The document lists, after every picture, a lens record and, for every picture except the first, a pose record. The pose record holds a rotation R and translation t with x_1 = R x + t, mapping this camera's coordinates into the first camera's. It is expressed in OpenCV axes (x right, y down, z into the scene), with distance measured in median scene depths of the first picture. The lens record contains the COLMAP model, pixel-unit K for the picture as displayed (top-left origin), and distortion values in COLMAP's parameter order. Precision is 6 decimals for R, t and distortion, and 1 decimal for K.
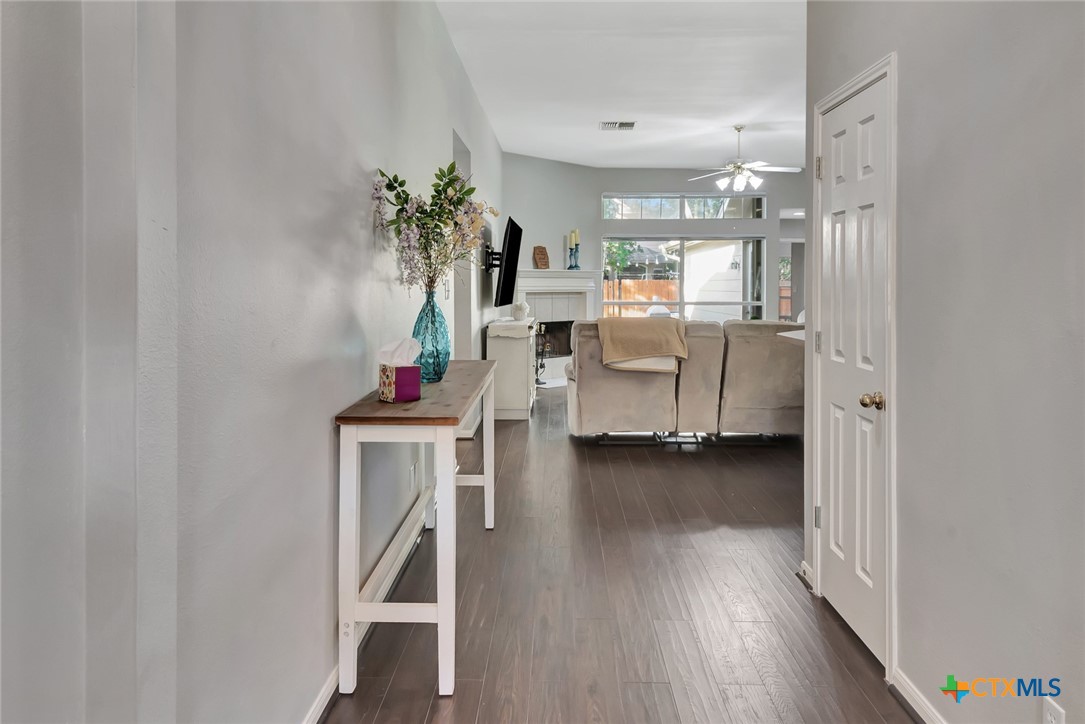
lens RADIAL K [[667.1, 0, 551.3], [0, 667.1, 271.9], [0, 0, 1]] dist [0.032196, 0.000661]
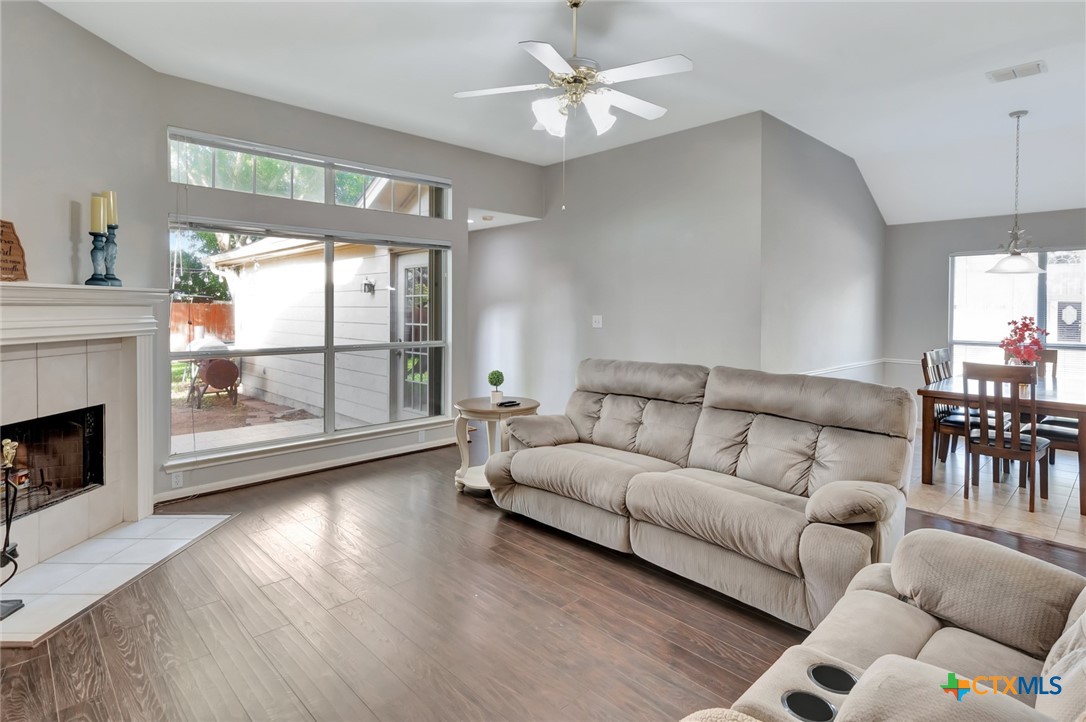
lens RADIAL K [[579.4, 0, 550.7], [0, 579.4, 316.6], [0, 0, 1]] dist [-0.003878, 0.001782]
pose [[0.710332, -0.009799, 0.703799, -0.022381], [-0.009263, 0.999686, 0.023268, 0.005113], [-0.703806, -0.023047, 0.710018, 0.543797]]
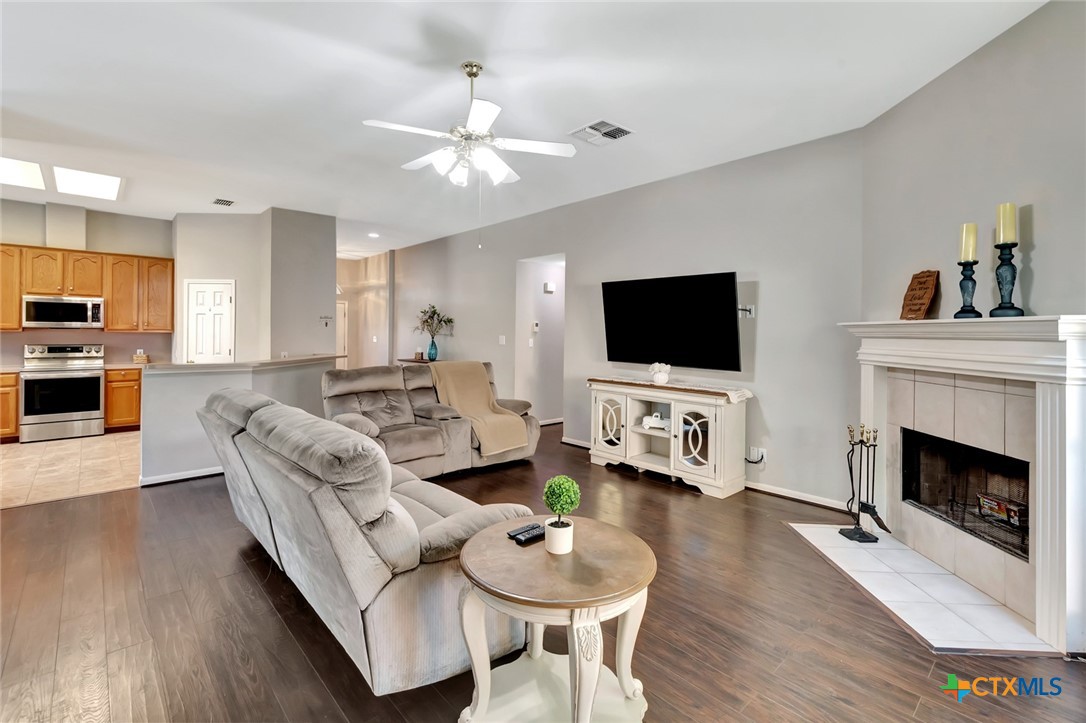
lens RADIAL K [[501.7, 0, 545.9], [0, 501.7, 332.8], [0, 0, 1]] dist [0.001724, -0.000471]
pose [[-0.718317, -0.013454, -0.695586, 0.407022], [-0.009975, 0.999909, -0.009039, 0.010402], [0.695644, 0.000446, -0.718386, 1.035779]]
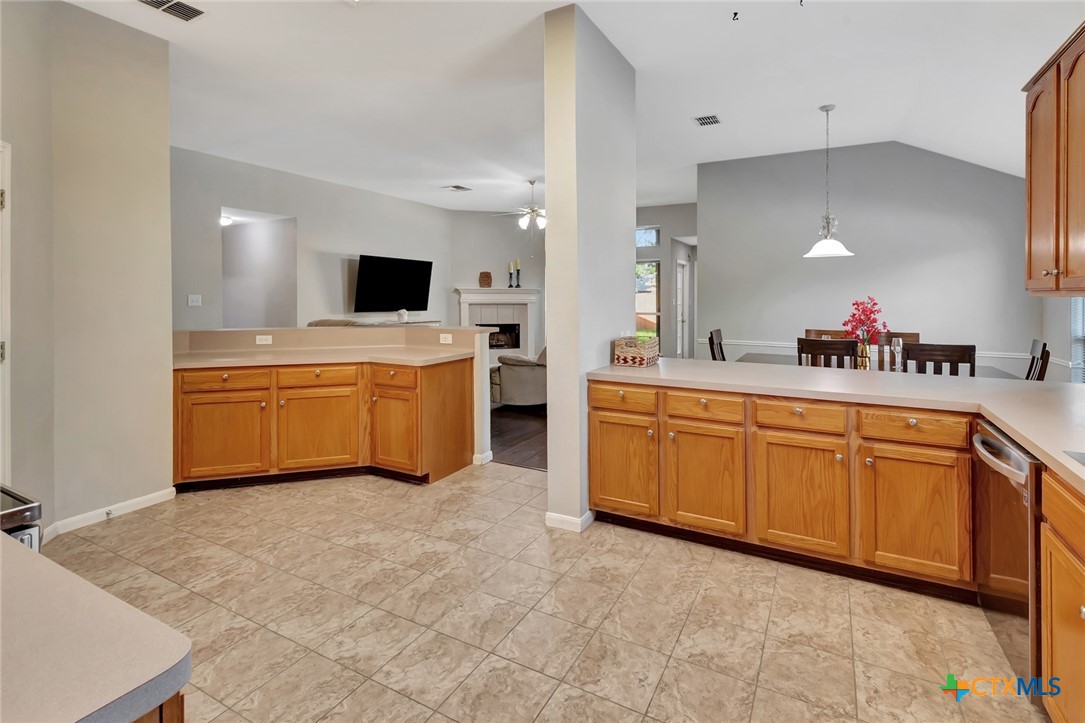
lens RADIAL K [[501.3, 0, 555.6], [0, 501.3, 291.1], [0, 0, 1]] dist [0.001724, -0.000471]
pose [[0.892845, -0.005005, -0.450337, 0.593993], [0.003261, 0.999984, -0.004648, 0.008992], [0.450353, 0.002681, 0.892847, 0.088243]]
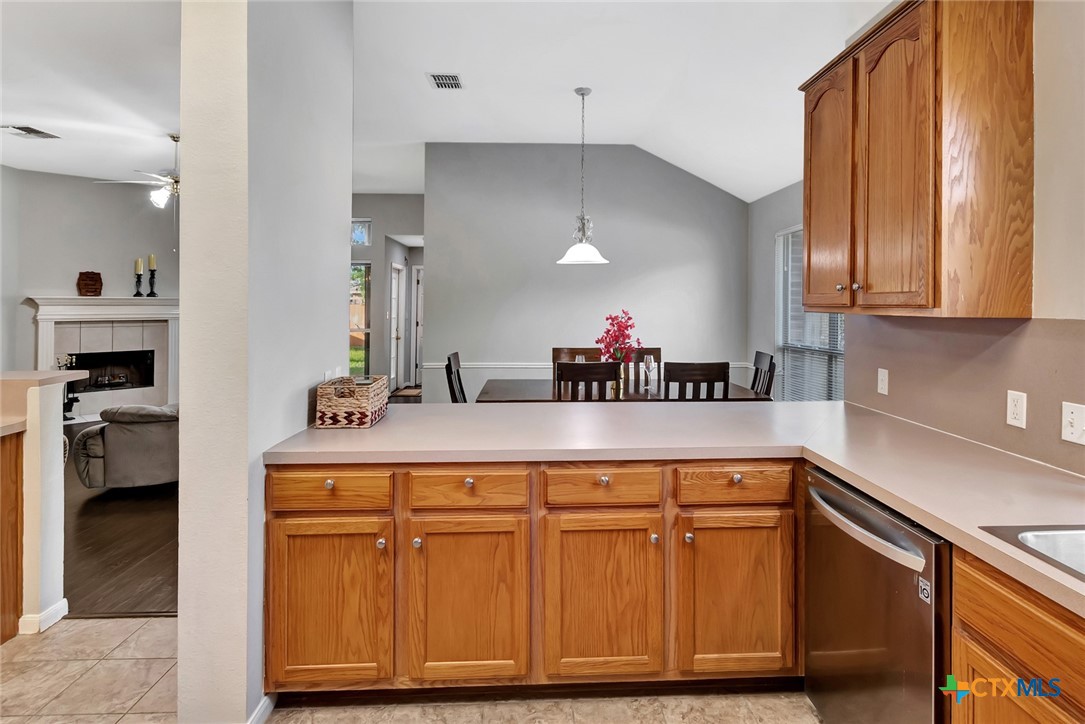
lens RADIAL K [[553.7, 0, 550.2], [0, 553.7, 288.9], [0, 0, 1]] dist [0.001649, -0.004771]
pose [[0.997647, -0.001750, 0.068541, 0.557248], [0.003383, 0.999713, -0.023714, 0.006090], [-0.068480, 0.023890, 0.997366, 0.174772]]
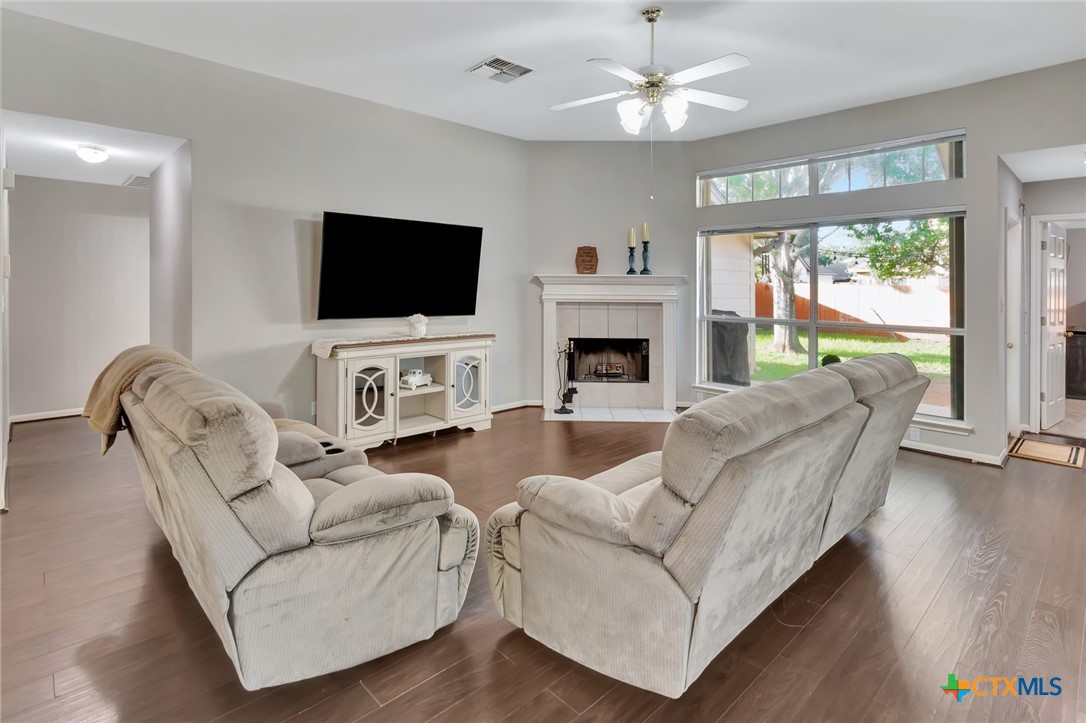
lens RADIAL K [[536.9, 0, 550.4], [0, 536.9, 279.2], [0, 0, 1]] dist [-0.009871, 0.000274]
pose [[0.712059, -0.005032, -0.702102, 0.406603], [0.001151, 0.999981, -0.005999, 0.006065], [0.702119, 0.003463, 0.712051, 0.477032]]
